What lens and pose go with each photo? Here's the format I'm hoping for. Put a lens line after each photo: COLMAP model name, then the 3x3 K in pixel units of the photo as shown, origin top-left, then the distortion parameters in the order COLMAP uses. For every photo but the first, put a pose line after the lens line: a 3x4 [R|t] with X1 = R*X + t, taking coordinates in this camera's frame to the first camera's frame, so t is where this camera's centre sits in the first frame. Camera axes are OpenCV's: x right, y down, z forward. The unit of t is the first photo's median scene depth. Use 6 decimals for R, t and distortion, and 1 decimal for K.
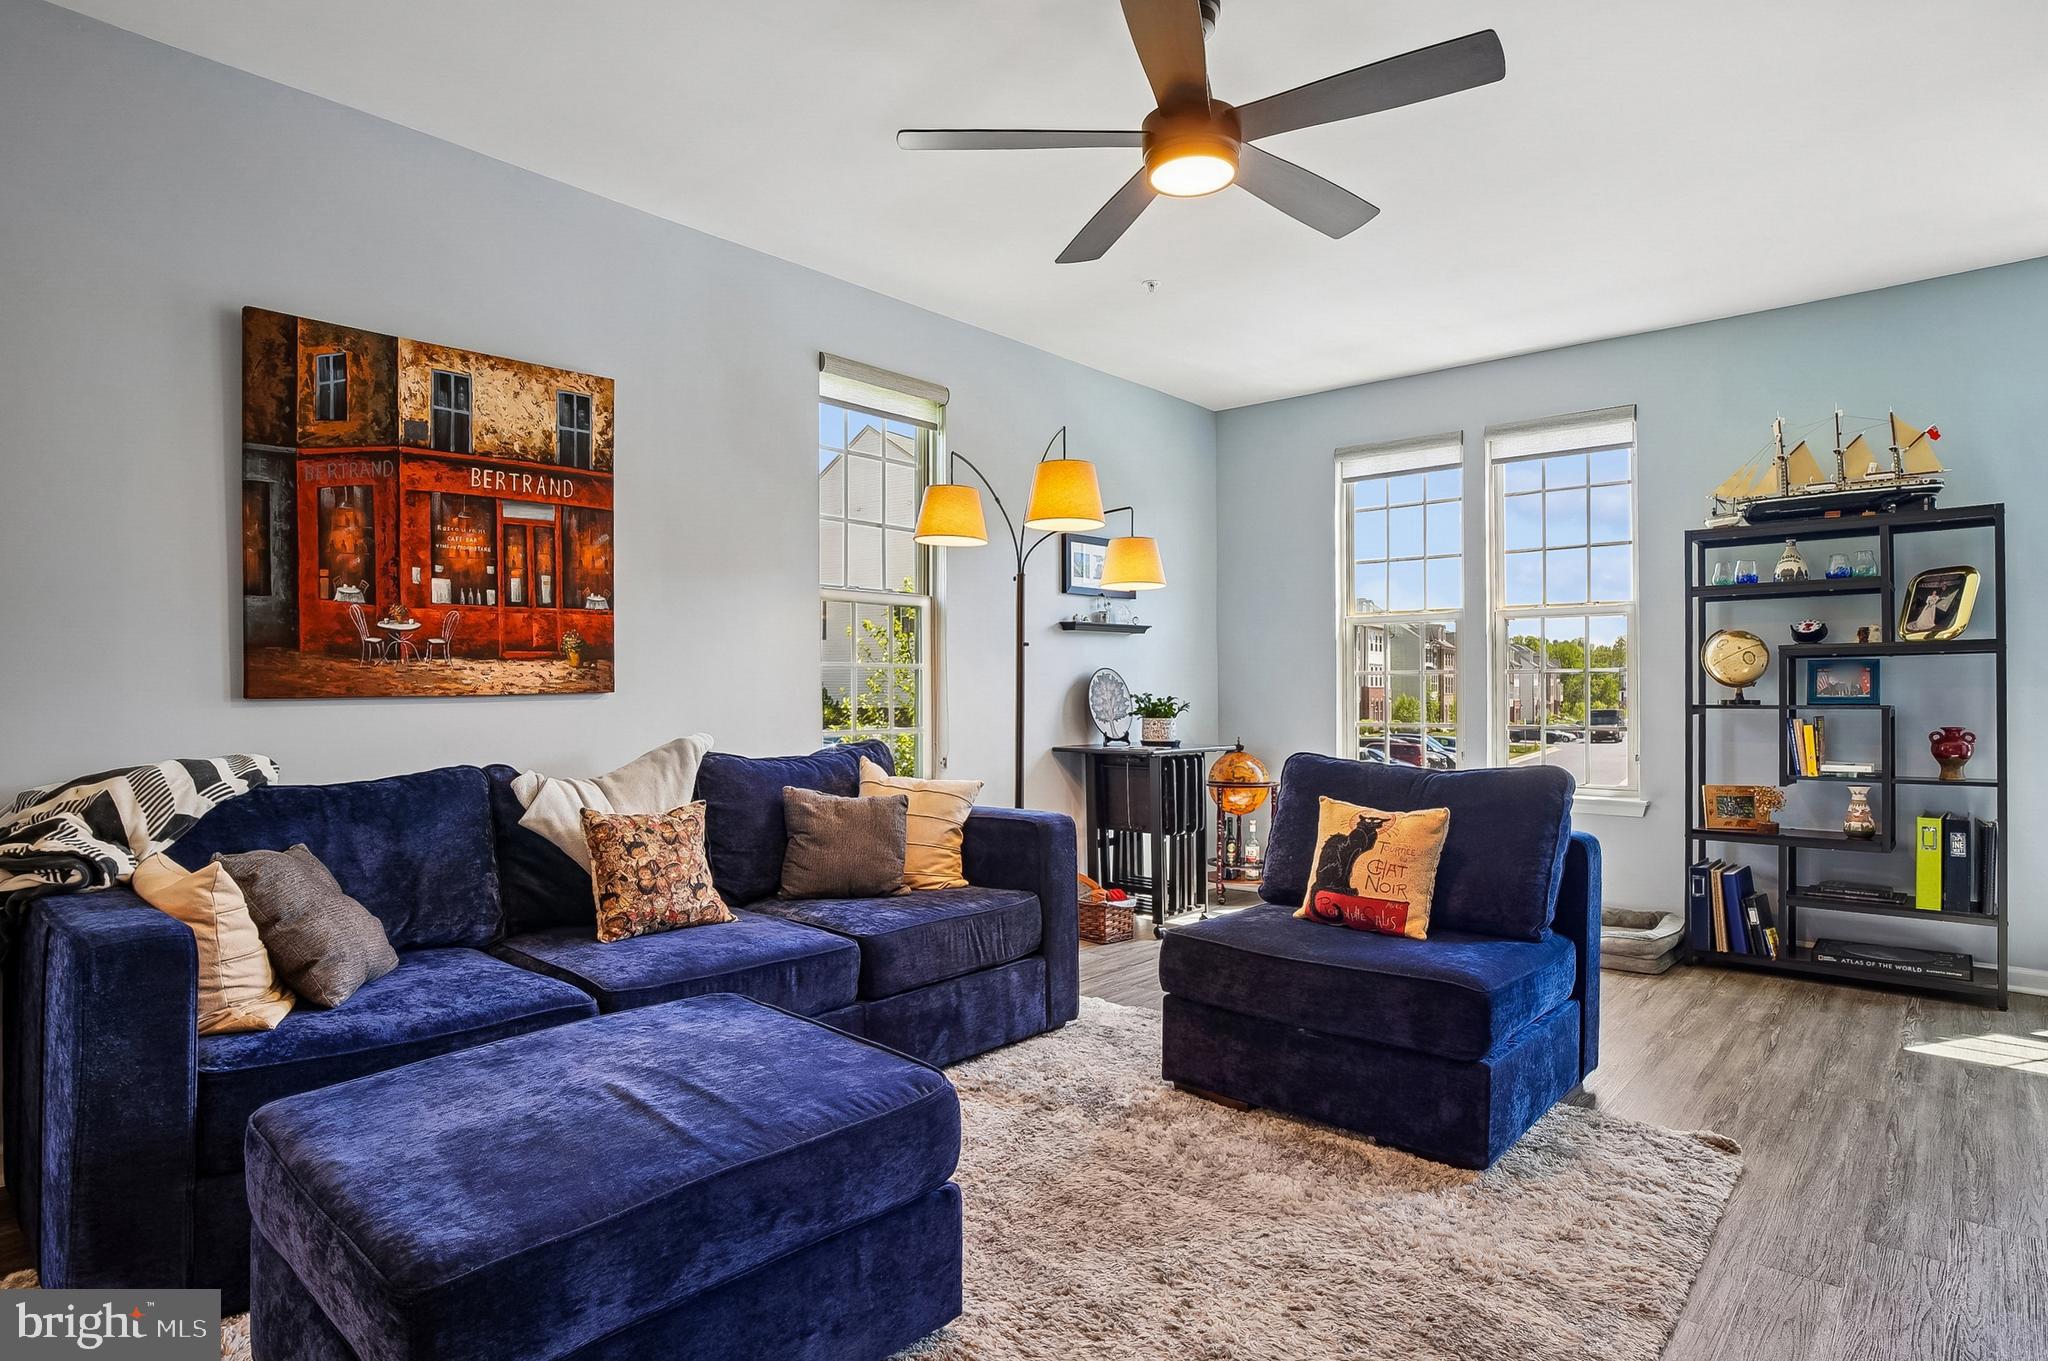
lens RADIAL K [[1124.3, 0, 1031.5], [0, 1124.3, 635.3], [0, 0, 1]] dist [-0.056746, 0.032316]
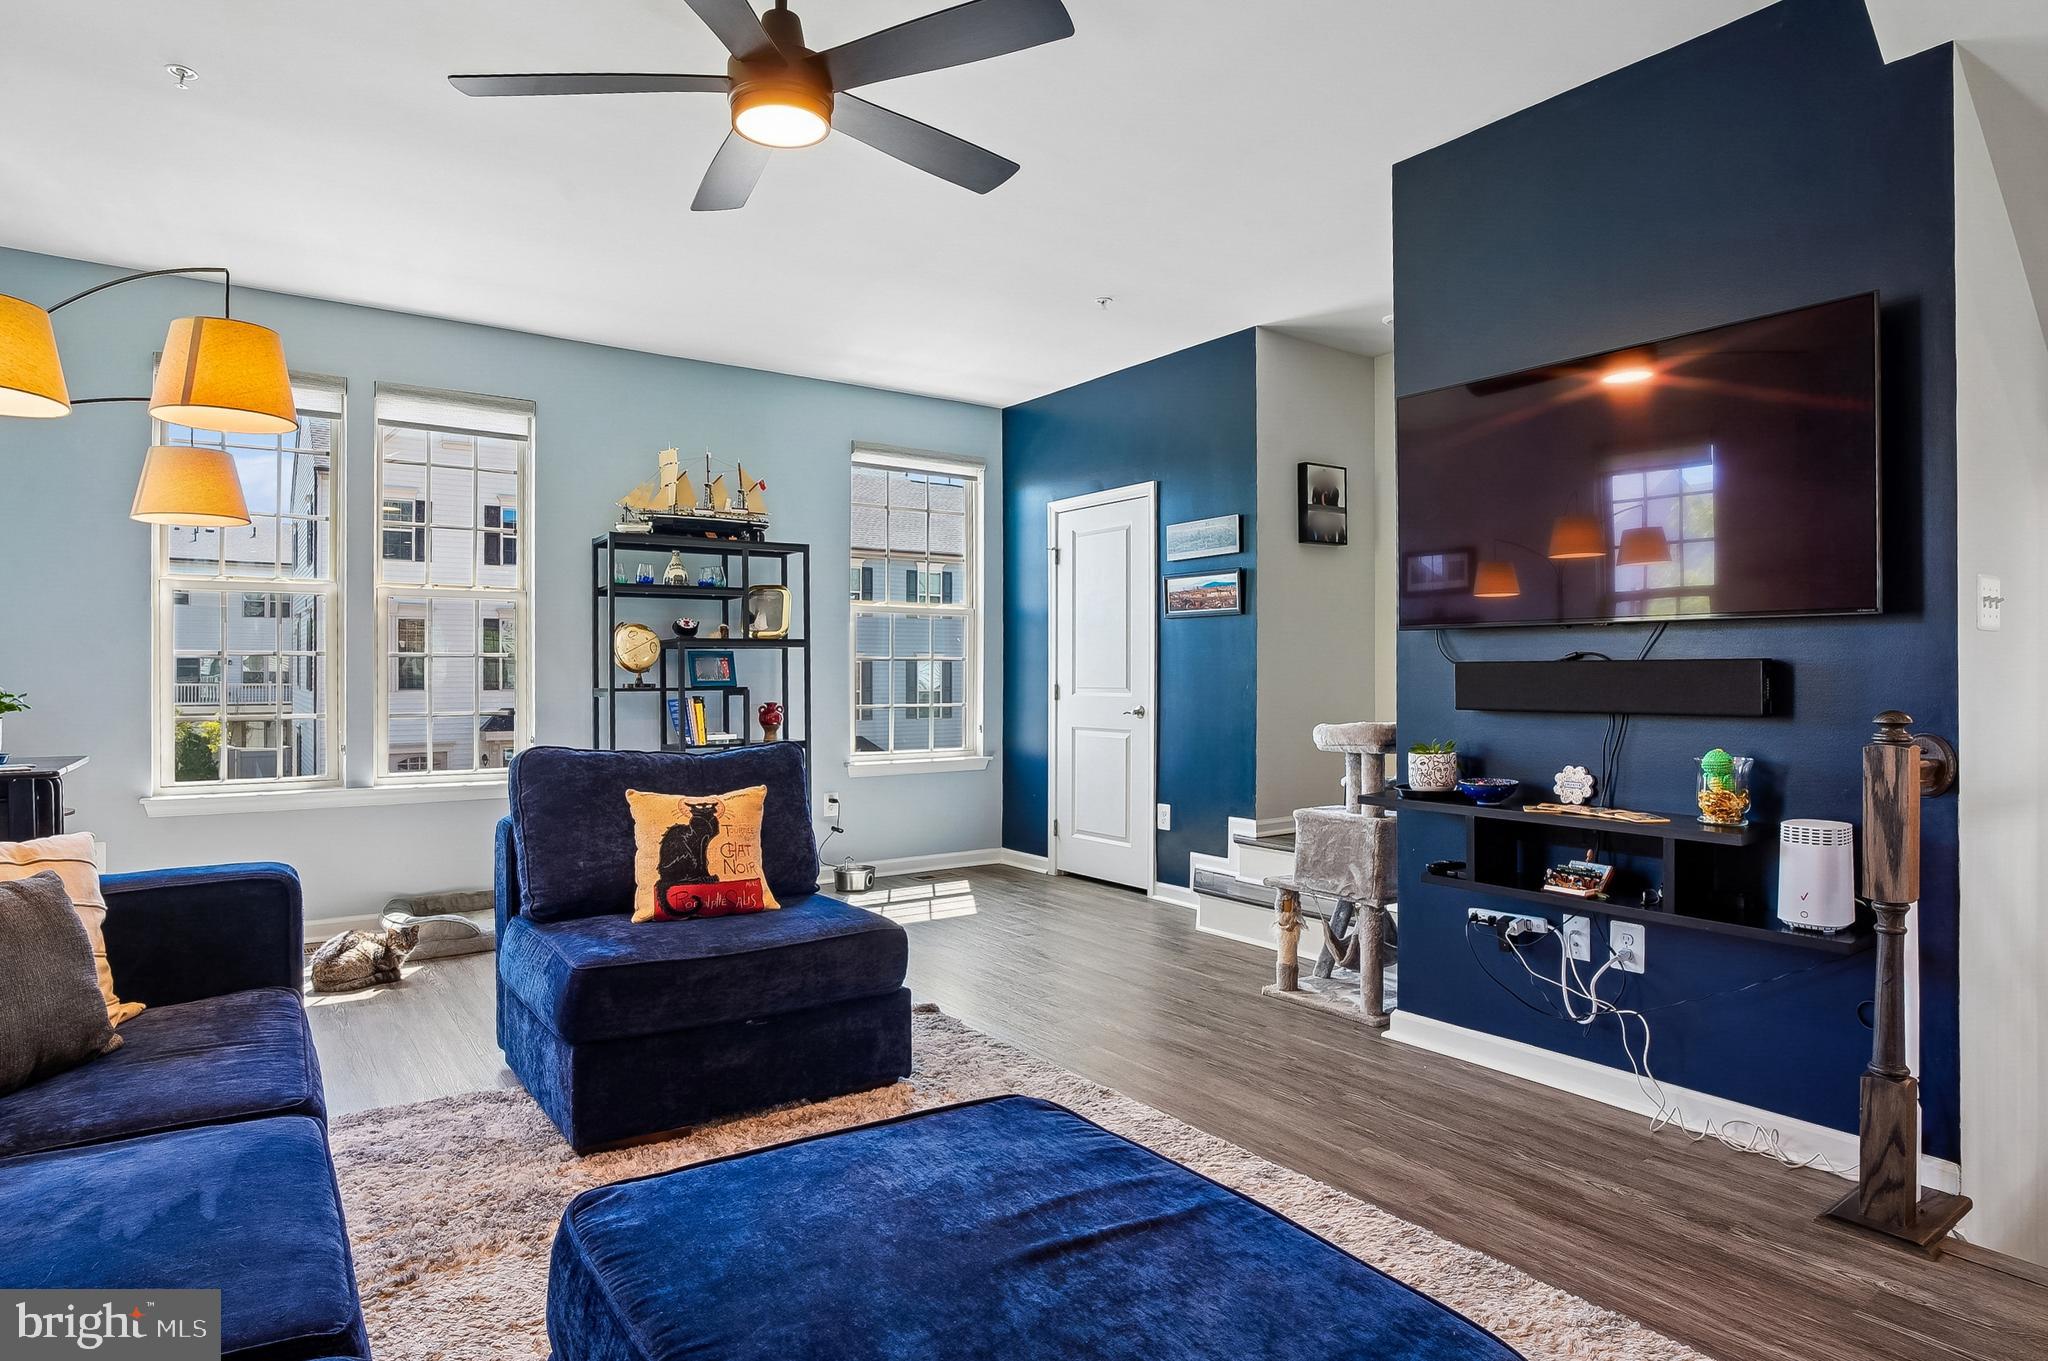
lens RADIAL K [[1124.3, 0, 1031.5], [0, 1124.3, 635.3], [0, 0, 1]] dist [-0.056746, 0.032316]
pose [[0.221472, 0.032494, 0.974625, -0.432565], [-0.046093, 0.998676, -0.022822, 0.016529], [-0.974077, -0.039869, 0.222677, 0.358276]]
